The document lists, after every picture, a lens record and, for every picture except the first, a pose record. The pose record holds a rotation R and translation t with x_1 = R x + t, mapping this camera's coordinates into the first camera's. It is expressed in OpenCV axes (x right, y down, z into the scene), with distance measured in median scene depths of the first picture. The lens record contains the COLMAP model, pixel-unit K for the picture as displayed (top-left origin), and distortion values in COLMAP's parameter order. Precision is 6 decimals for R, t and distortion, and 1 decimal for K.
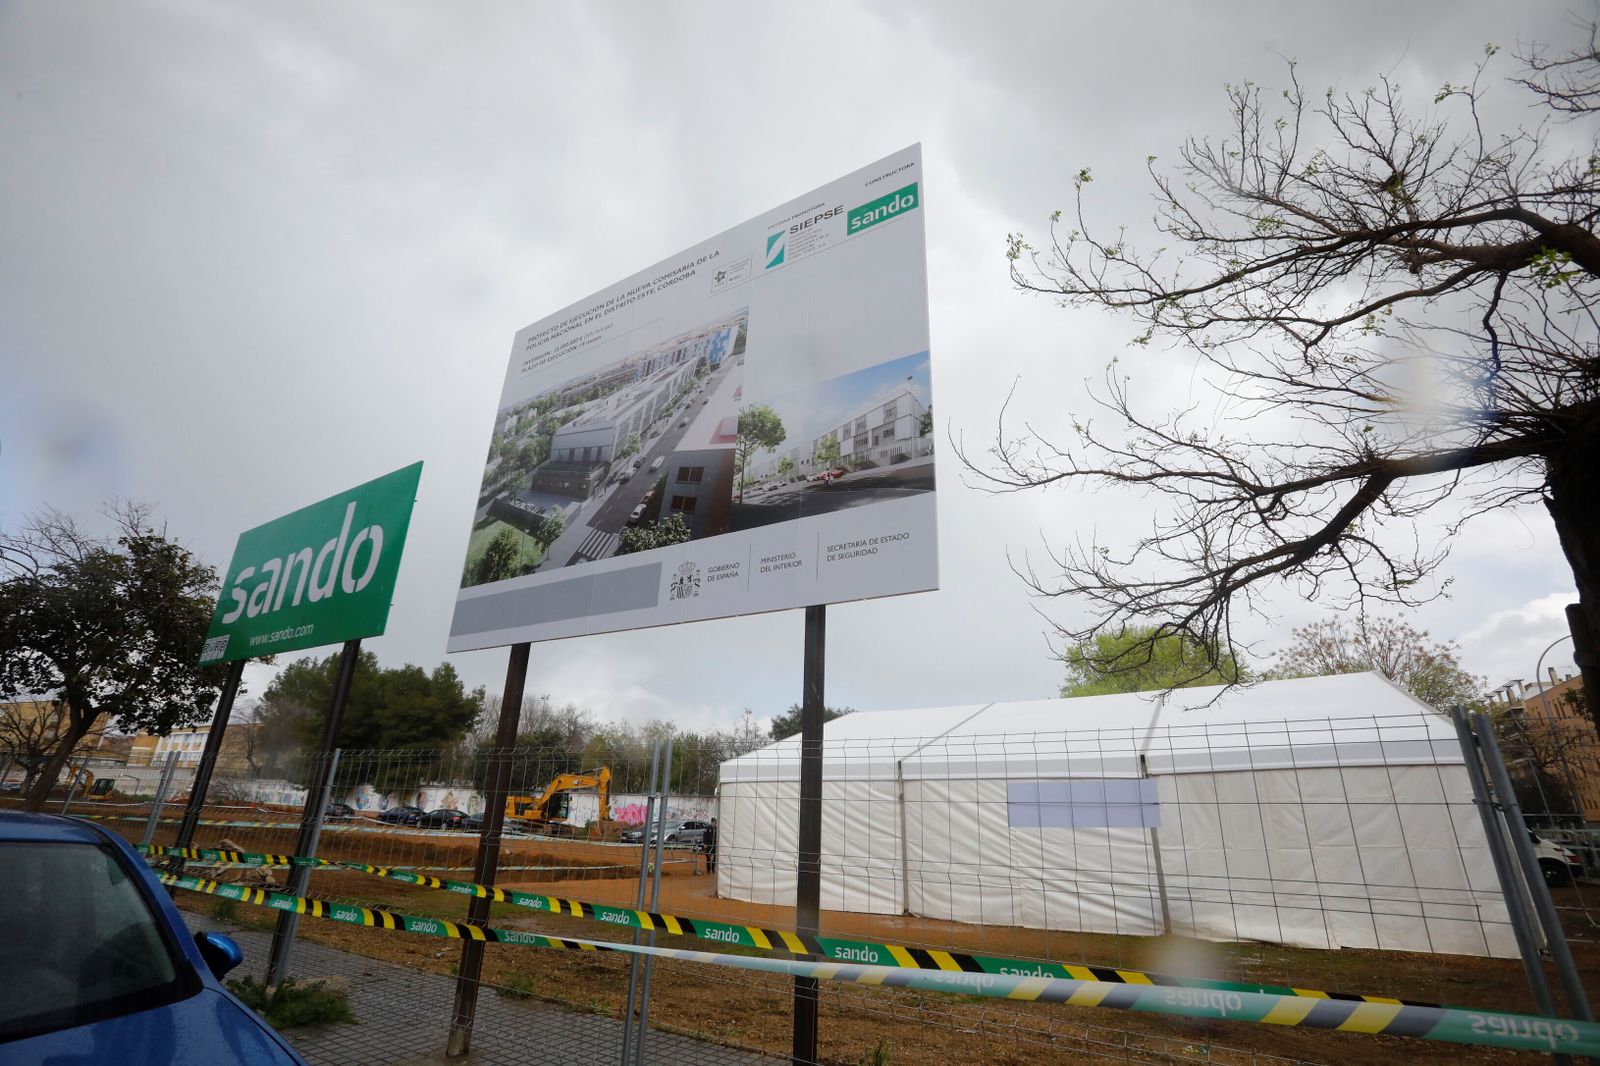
lens RADIAL K [[751.9, 0, 800.0], [0, 751.9, 533.0], [0, 0, 1]] dist [-0.065346, 0.030942]
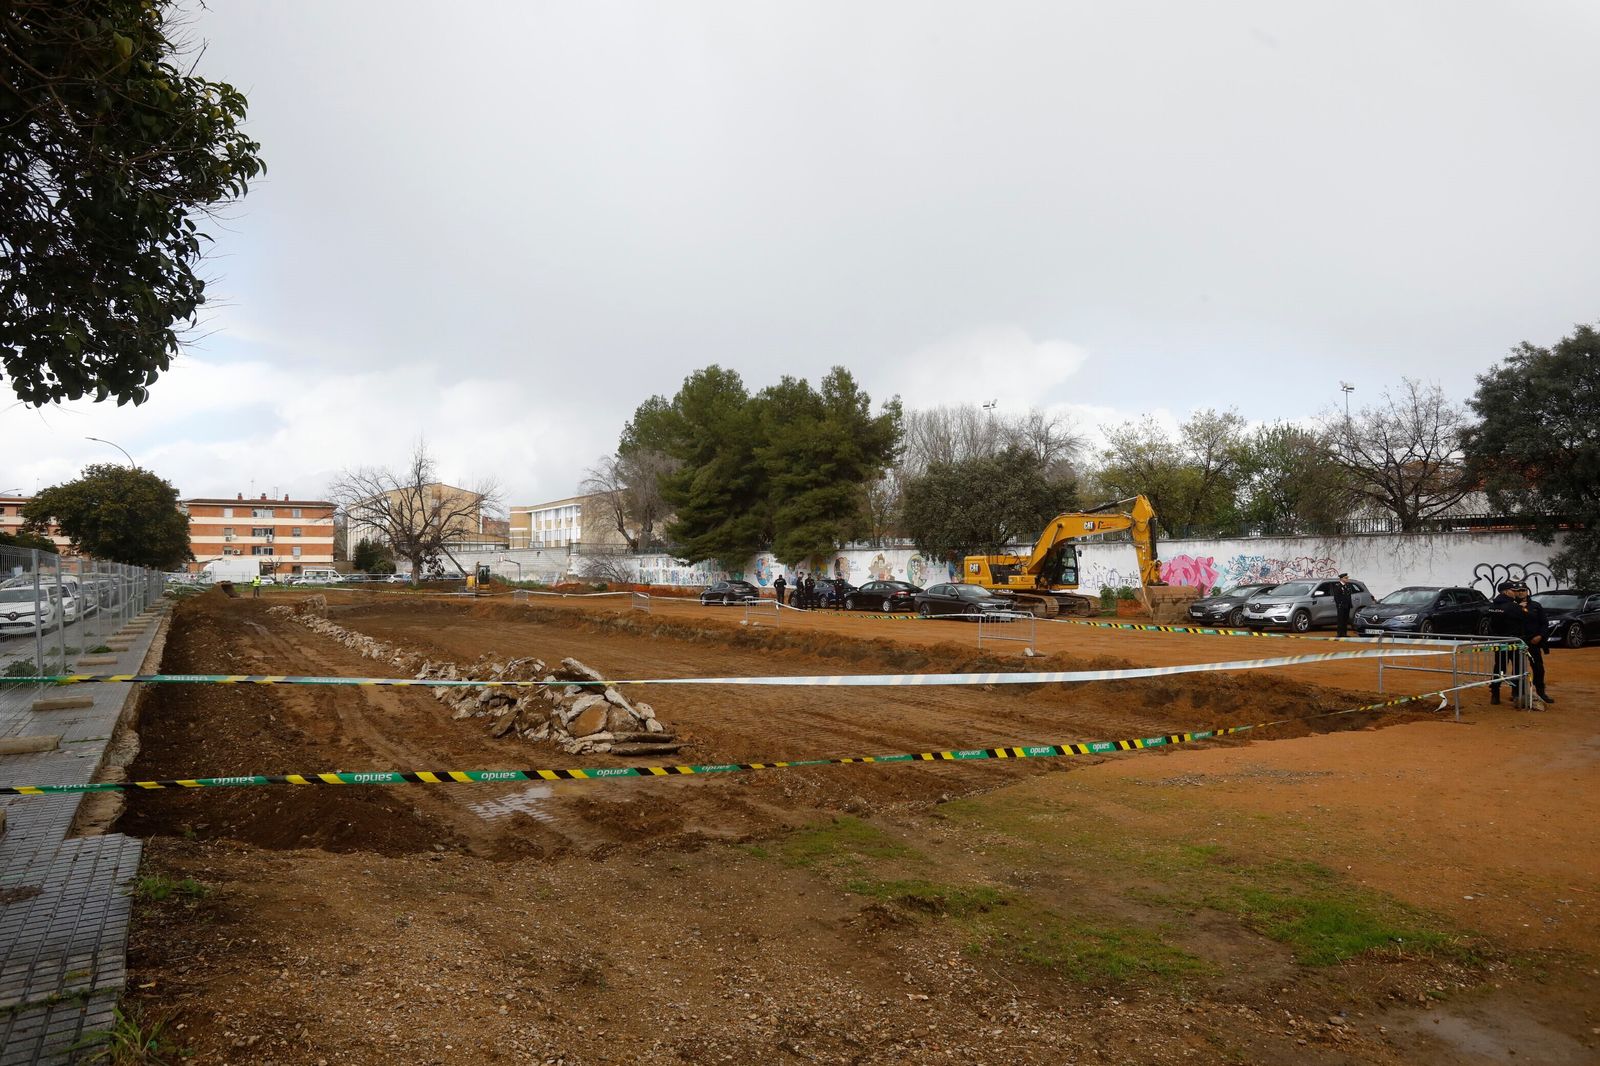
lens RADIAL K [[1016.6, 0, 800.0], [0, 1016.6, 533.0], [0, 0, 1]] dist [-0.021339, 0.071226]
pose [[0.890256, -0.057230, -0.451850, -0.117845], [0.198294, 0.941818, 0.271400, 0.066176], [0.410029, -0.331215, 0.849808, 0.189585]]
